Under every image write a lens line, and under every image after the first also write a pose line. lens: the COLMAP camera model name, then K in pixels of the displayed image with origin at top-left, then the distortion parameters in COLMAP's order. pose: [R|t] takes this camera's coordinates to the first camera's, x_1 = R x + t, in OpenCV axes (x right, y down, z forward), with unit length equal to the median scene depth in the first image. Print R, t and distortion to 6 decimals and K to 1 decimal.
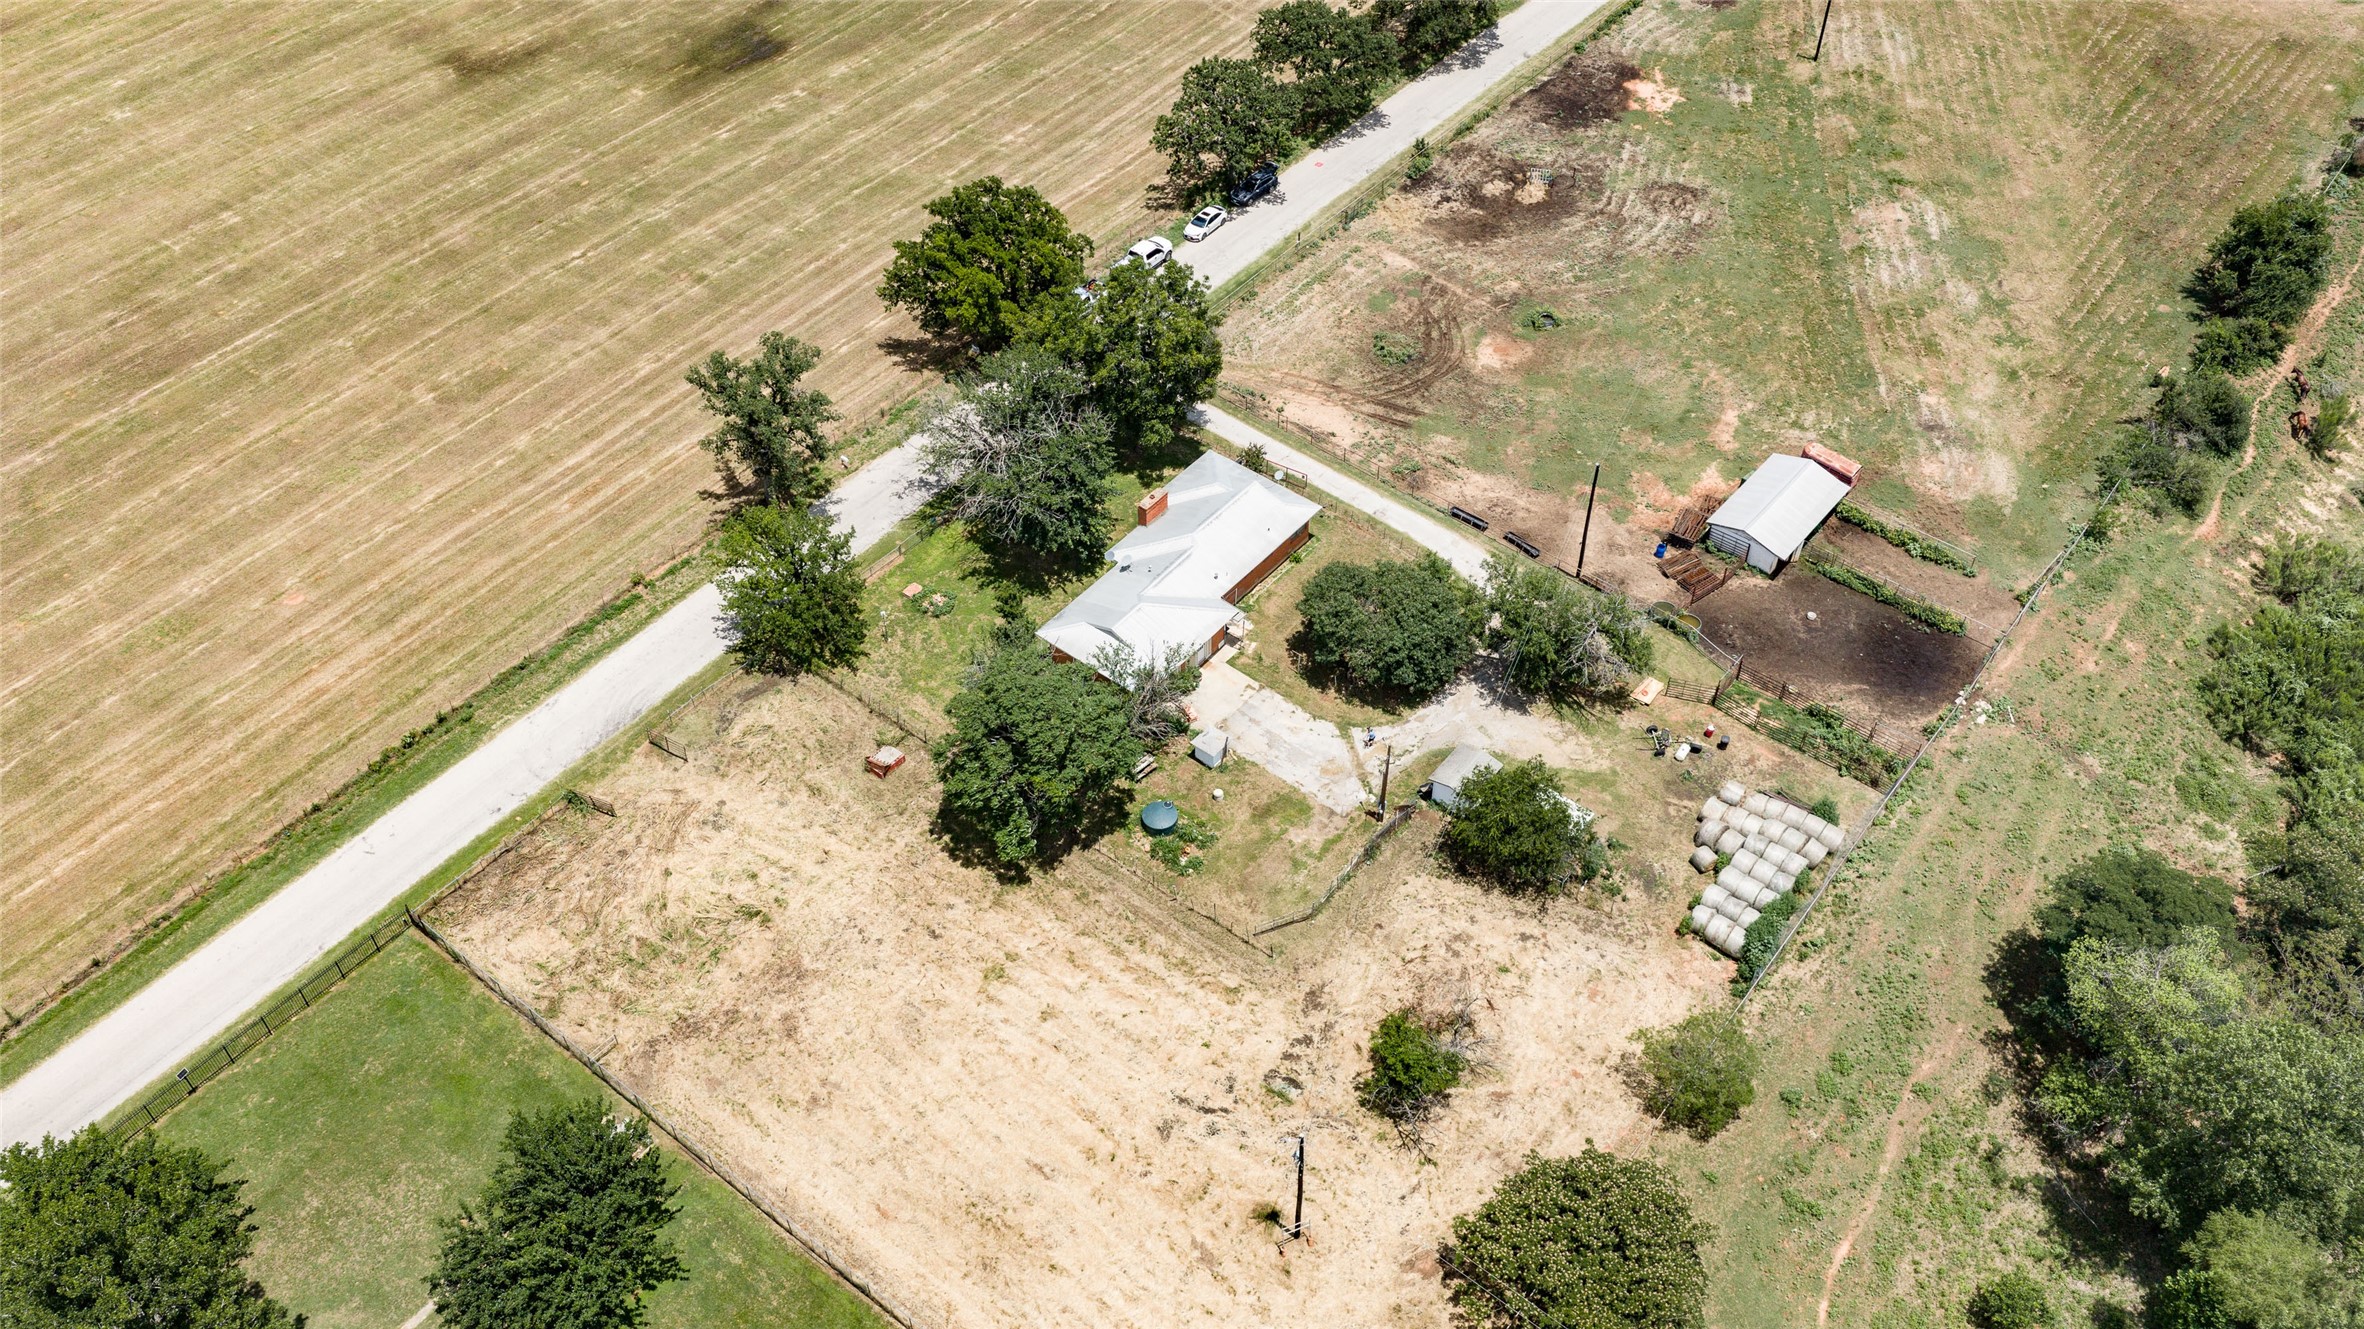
lens RADIAL K [[1960.9, 0, 1185.3], [0, 1960.9, 671.1], [0, 0, 1]] dist [0.012679, -0.037830]
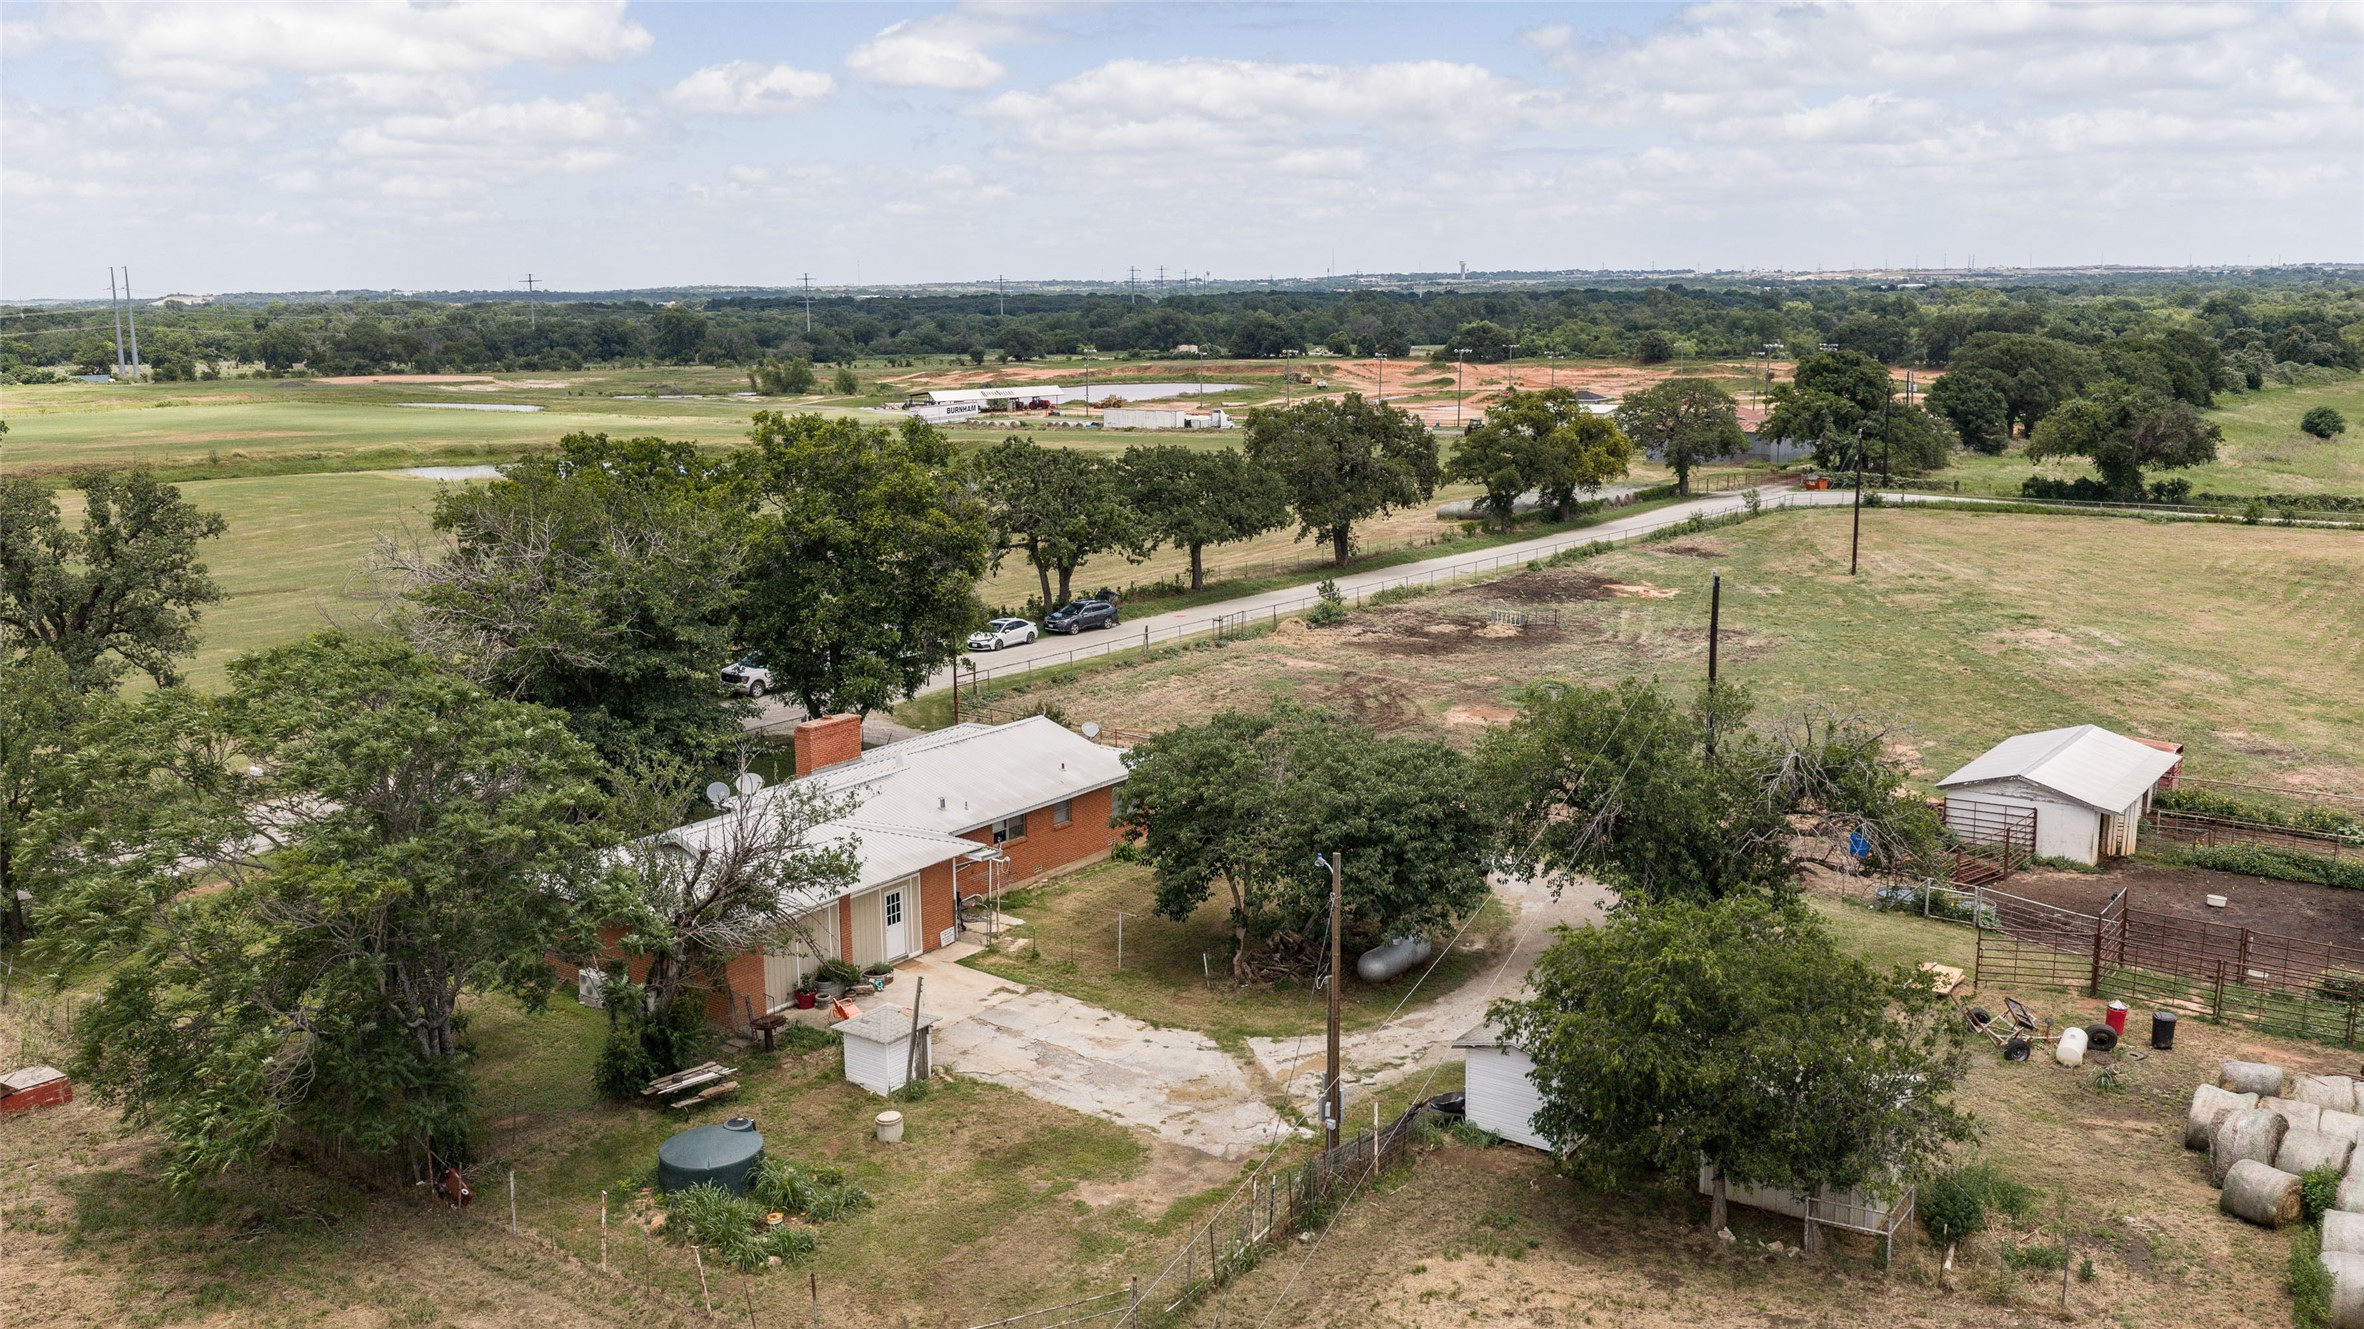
lens RADIAL K [[1960.9, 0, 1190.7], [0, 1960.9, 663.2], [0, 0, 1]] dist [0.012679, -0.037830]
pose [[0.998901, -0.010659, 0.045645, 0.049048], [0.035067, 0.816122, -0.576815, 0.176450], [-0.031103, 0.577782, 0.815598, 0.551599]]
